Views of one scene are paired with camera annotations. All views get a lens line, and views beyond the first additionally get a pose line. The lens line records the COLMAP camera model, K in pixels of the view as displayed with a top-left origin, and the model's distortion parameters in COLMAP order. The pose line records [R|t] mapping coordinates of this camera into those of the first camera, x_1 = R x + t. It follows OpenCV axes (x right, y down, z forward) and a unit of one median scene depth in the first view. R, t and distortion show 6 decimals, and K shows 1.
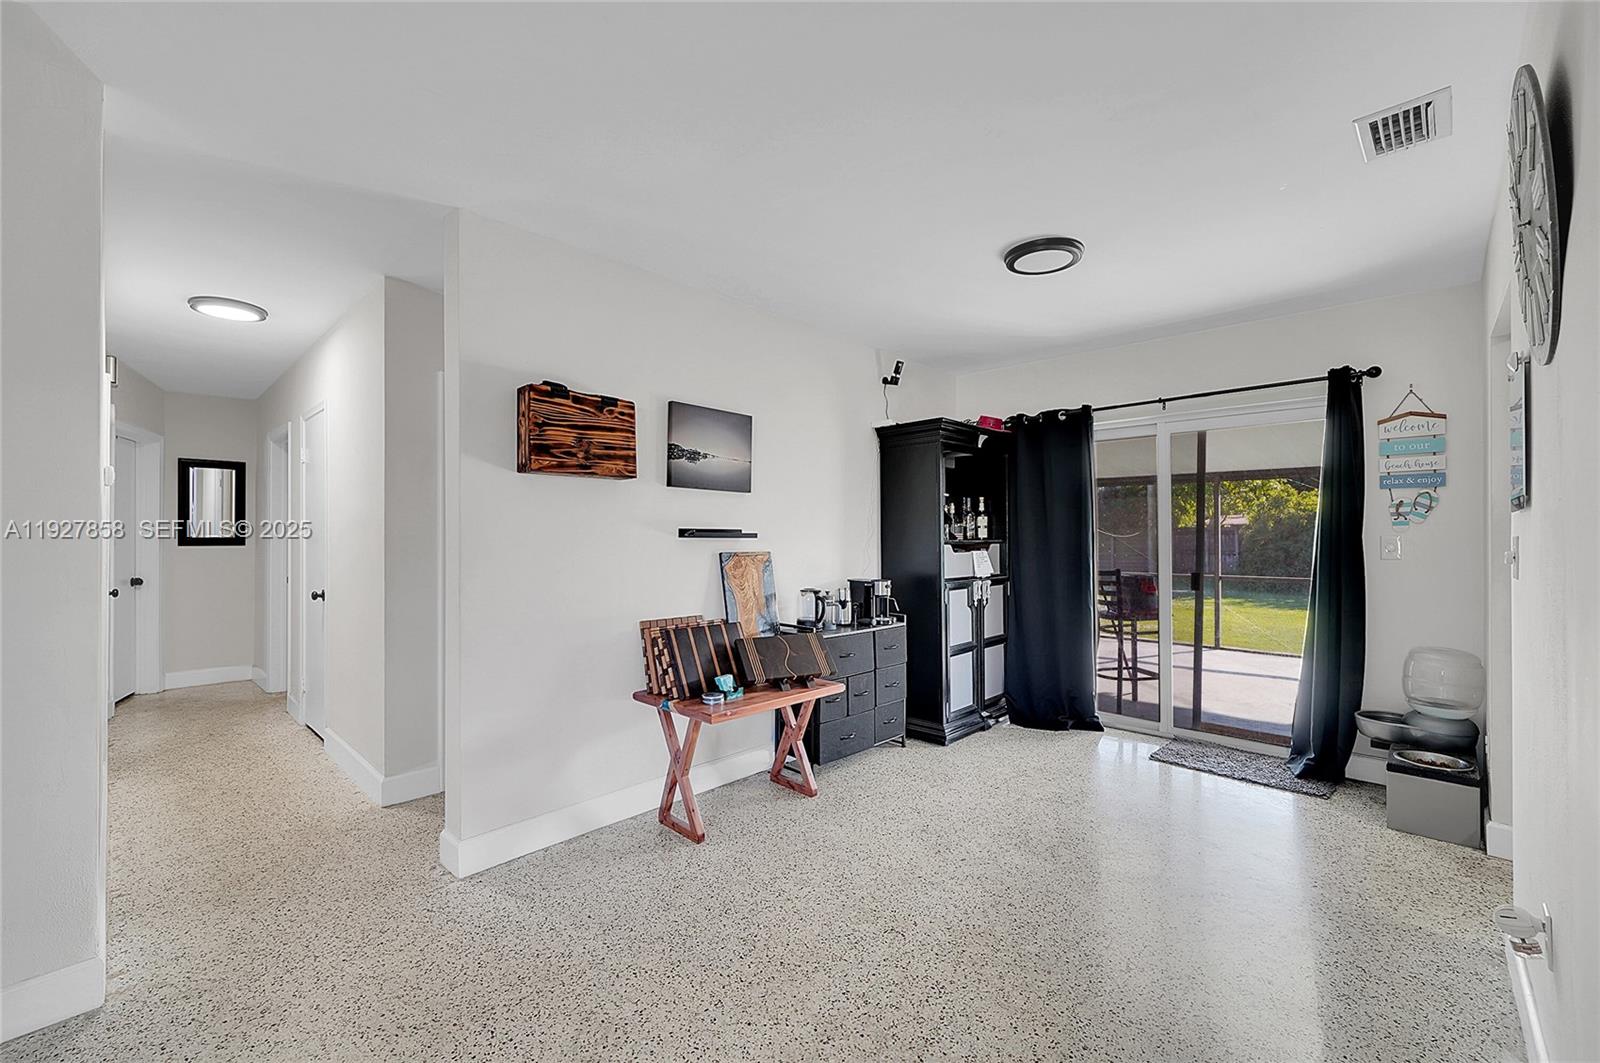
lens RADIAL K [[651.7, 0, 788.8], [0, 651.7, 536.1], [0, 0, 1]] dist [-0.000389, 0.000174]
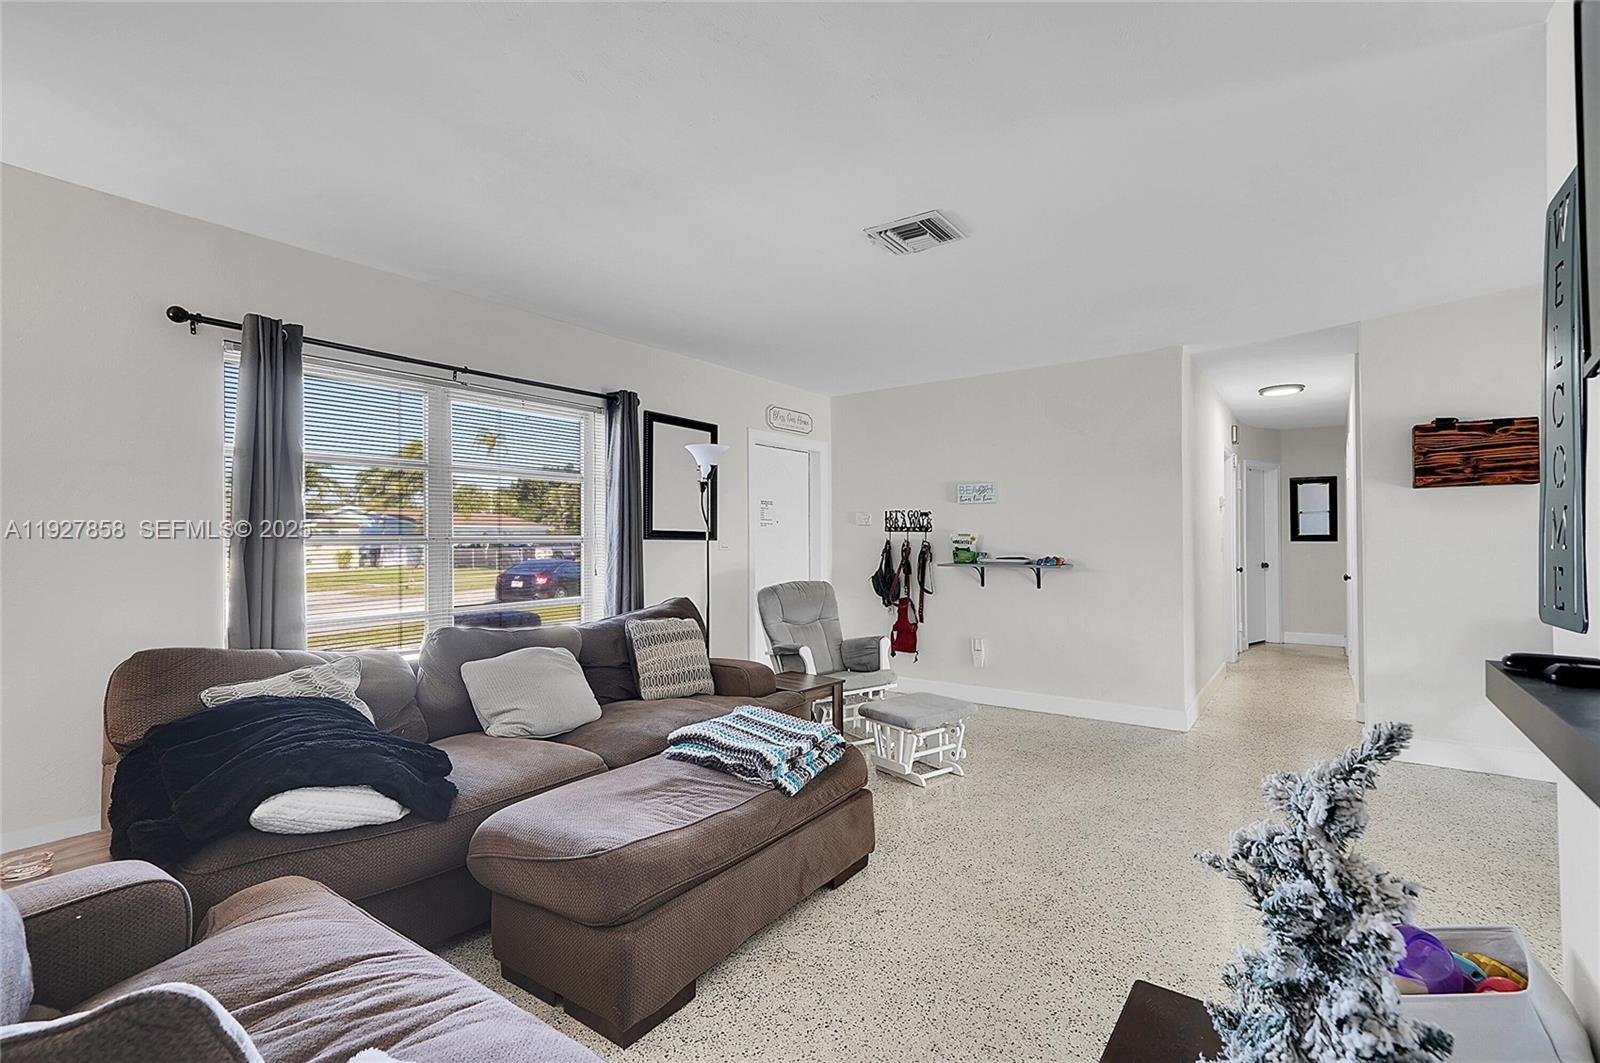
lens RADIAL K [[699.0, 0, 800.5], [0, 699.0, 531.8], [0, 0, 1]] dist [0.004258, 0.000192]
pose [[0.124572, -0.007818, -0.992180, 0.144428], [0.005835, 0.999957, -0.007147, -0.000165], [0.992193, -0.004899, 0.124613, -0.078231]]
